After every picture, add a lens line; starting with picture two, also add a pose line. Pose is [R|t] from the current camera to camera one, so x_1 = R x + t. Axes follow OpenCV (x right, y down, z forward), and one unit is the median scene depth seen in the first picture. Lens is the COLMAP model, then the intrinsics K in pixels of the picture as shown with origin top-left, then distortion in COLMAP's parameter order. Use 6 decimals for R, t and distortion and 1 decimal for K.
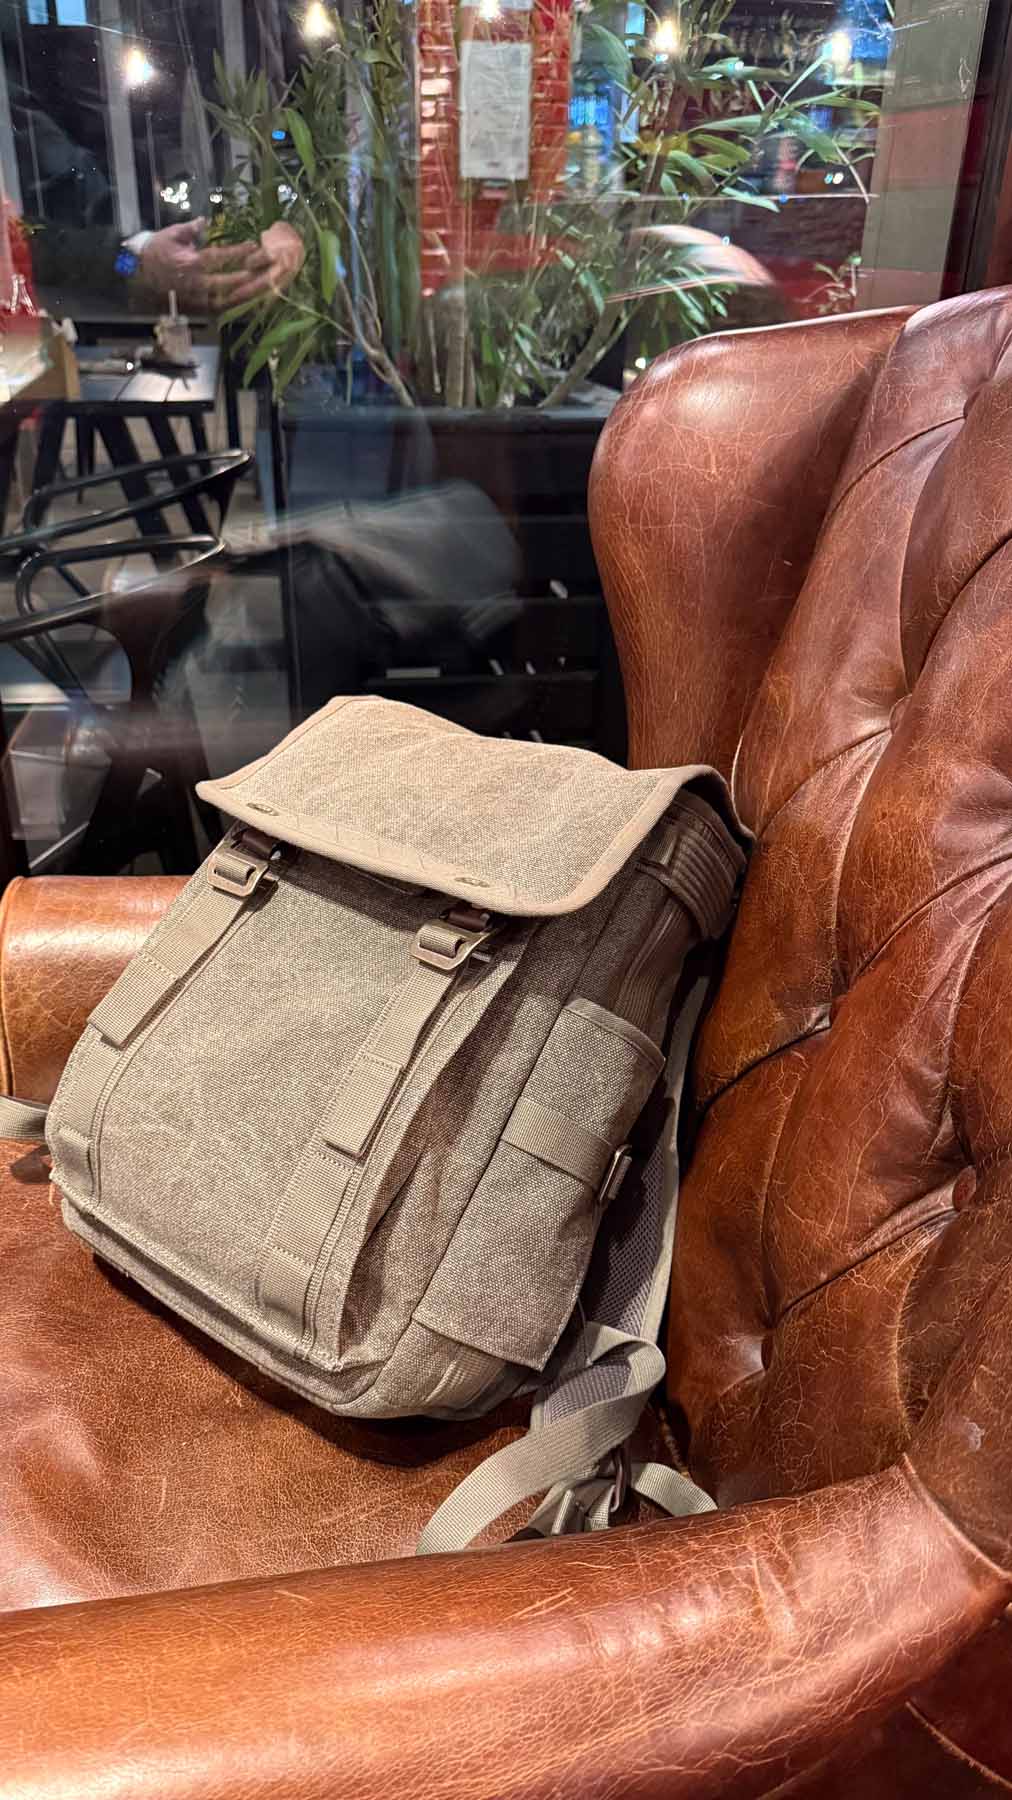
lens RADIAL K [[1241.2, 0, 506.0], [0, 1241.2, 900.0], [0, 0, 1]] dist [0.109614, -0.153404]
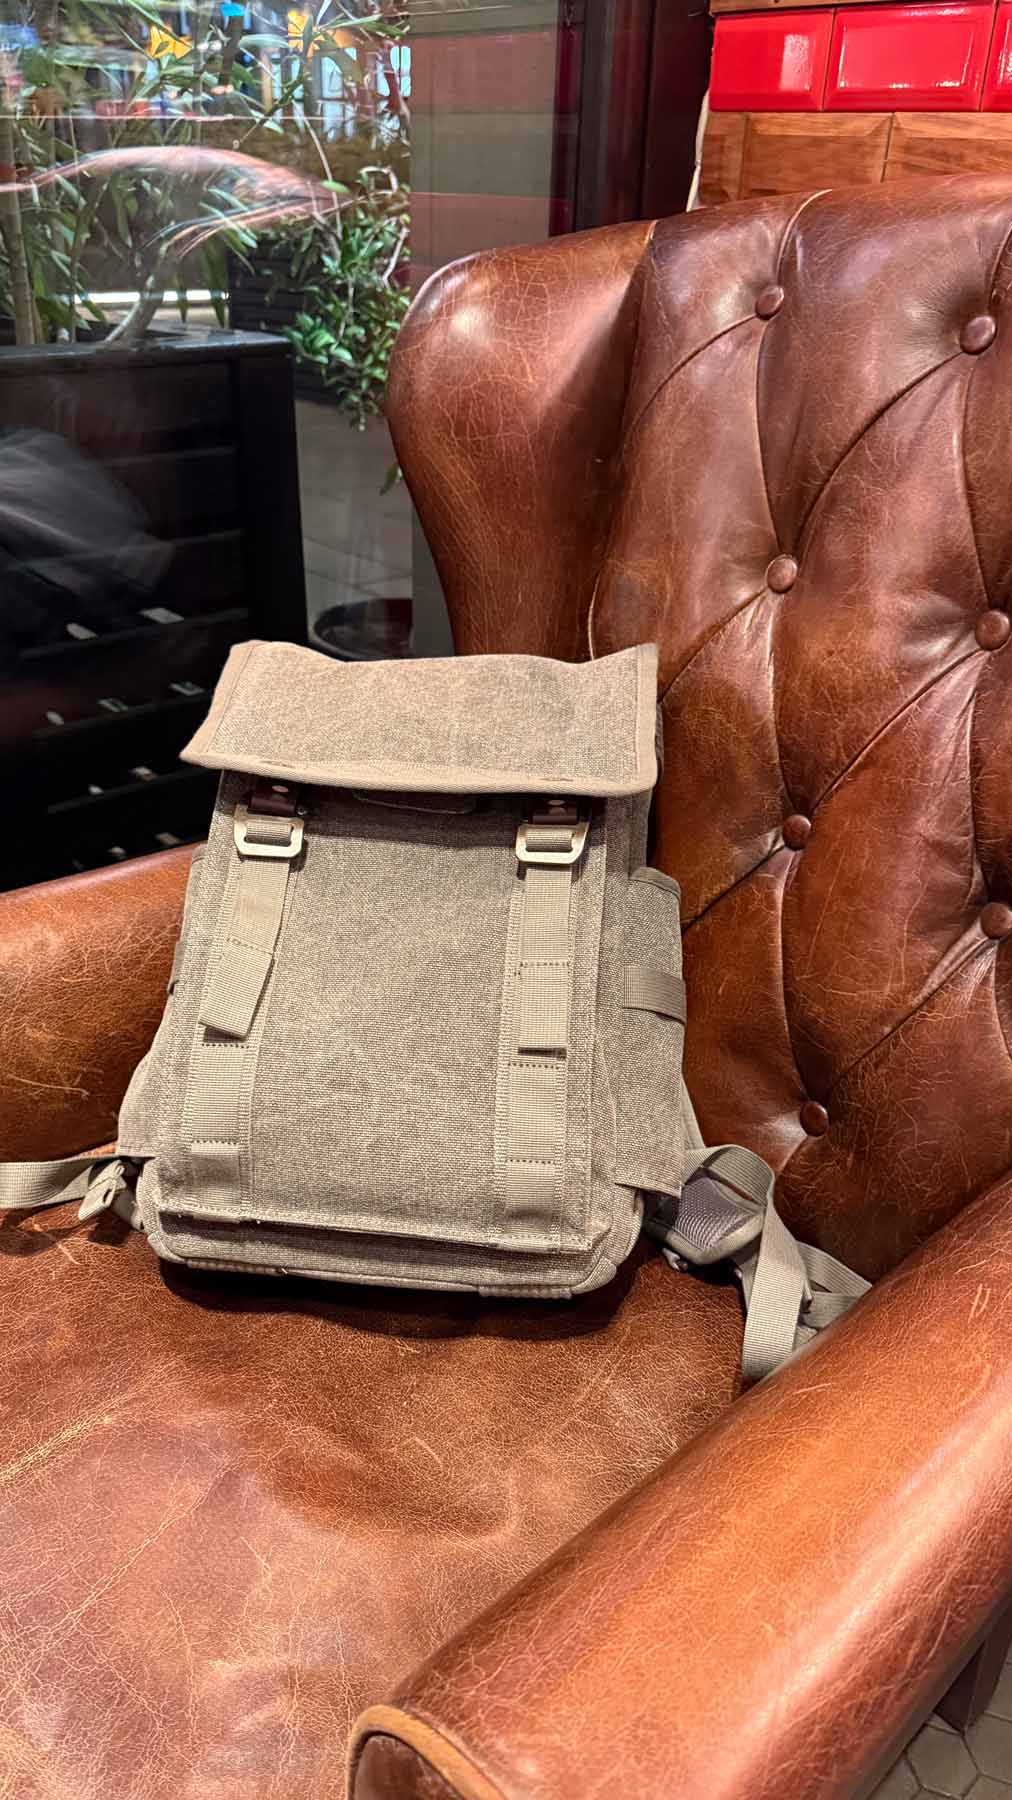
lens RADIAL K [[1241.2, 0, 506.0], [0, 1241.2, 900.0], [0, 0, 1]] dist [0.109614, -0.153404]
pose [[0.851886, -0.253294, 0.458402, -0.536138], [0.232485, 0.967196, 0.102387, -0.031583], [-0.469298, 0.019349, 0.882828, 0.083675]]
